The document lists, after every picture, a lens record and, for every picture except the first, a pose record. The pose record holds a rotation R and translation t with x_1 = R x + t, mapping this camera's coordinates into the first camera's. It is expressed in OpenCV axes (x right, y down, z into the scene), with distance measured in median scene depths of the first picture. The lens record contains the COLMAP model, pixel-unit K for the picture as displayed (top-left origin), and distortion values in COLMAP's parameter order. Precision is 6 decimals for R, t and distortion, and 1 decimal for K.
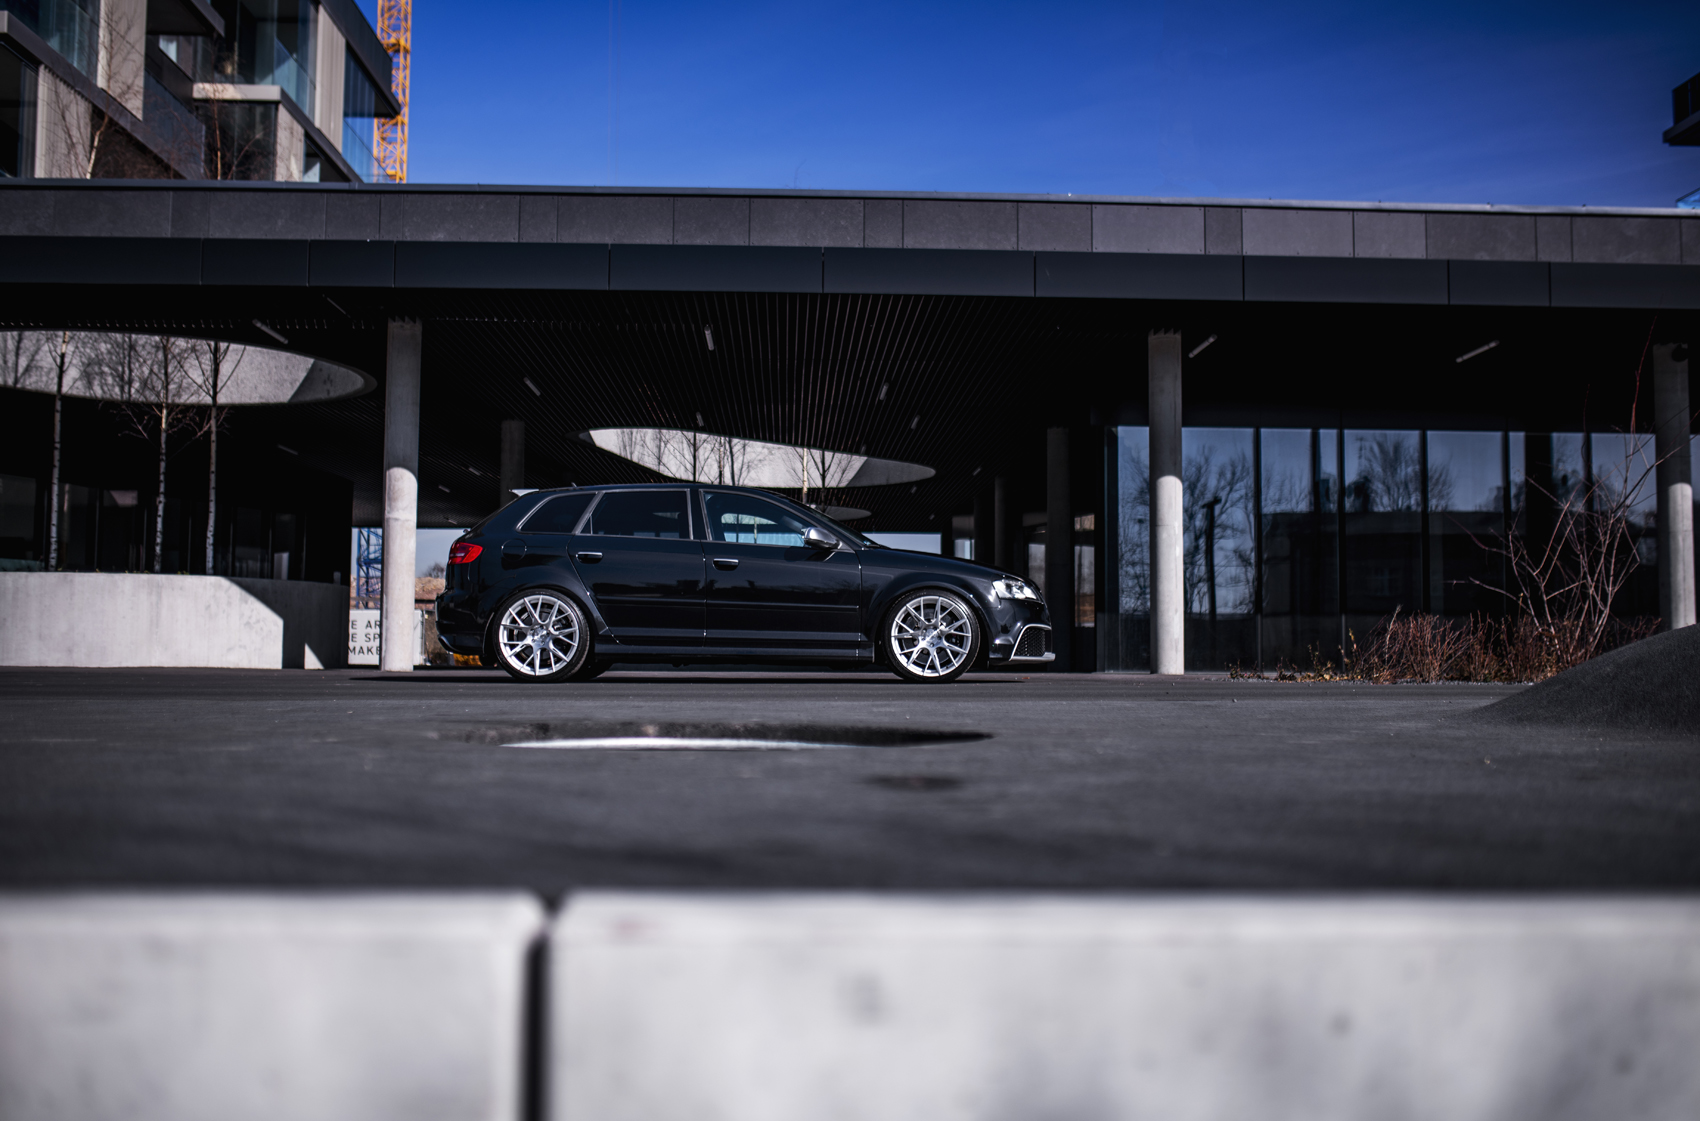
lens RADIAL K [[1648.2, 0, 850.0], [0, 1648.2, 560.5], [0, 0, 1]] dist [-0.010923, 0.000080]
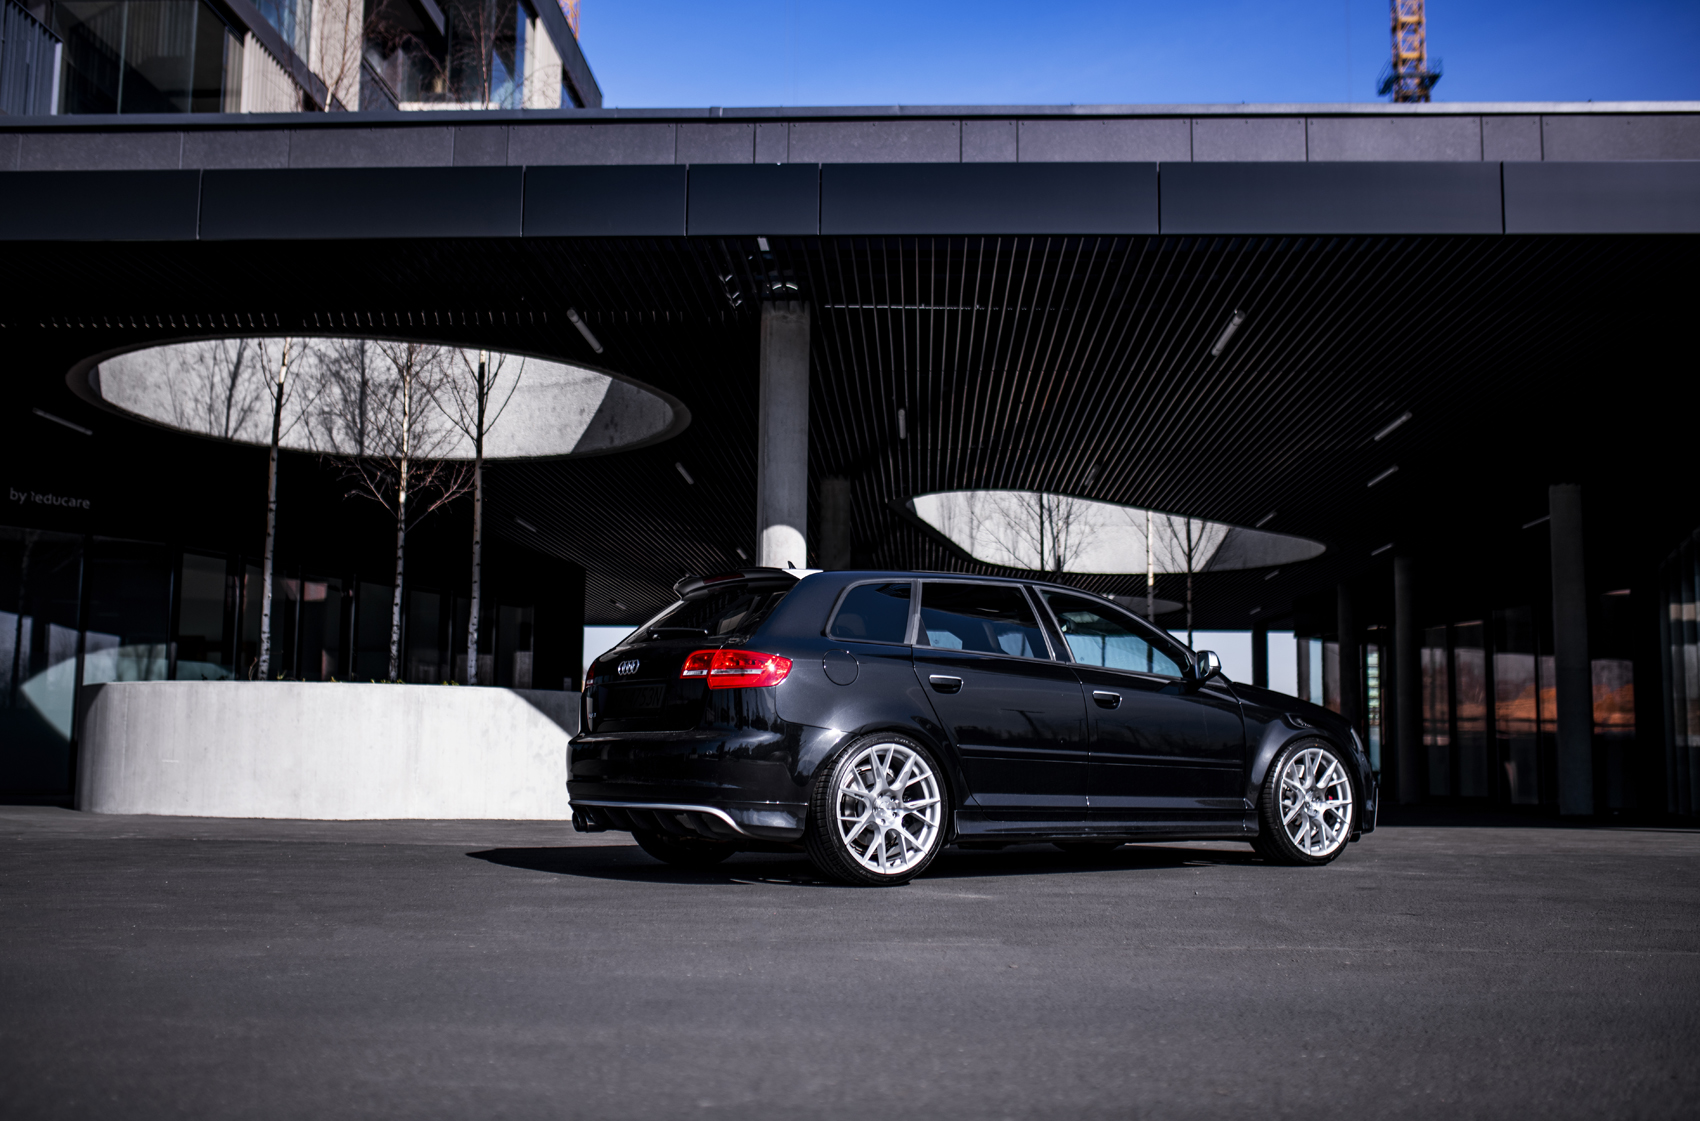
lens RADIAL K [[1711.1, 0, 855.1], [0, 1711.1, 582.5], [0, 0, 1]] dist [-0.043136, 0.018296]
pose [[0.996561, -0.004011, -0.082765, -0.158027], [0.000068, 0.998867, -0.047598, -0.000417], [0.082862, 0.047429, 0.995432, 0.264915]]
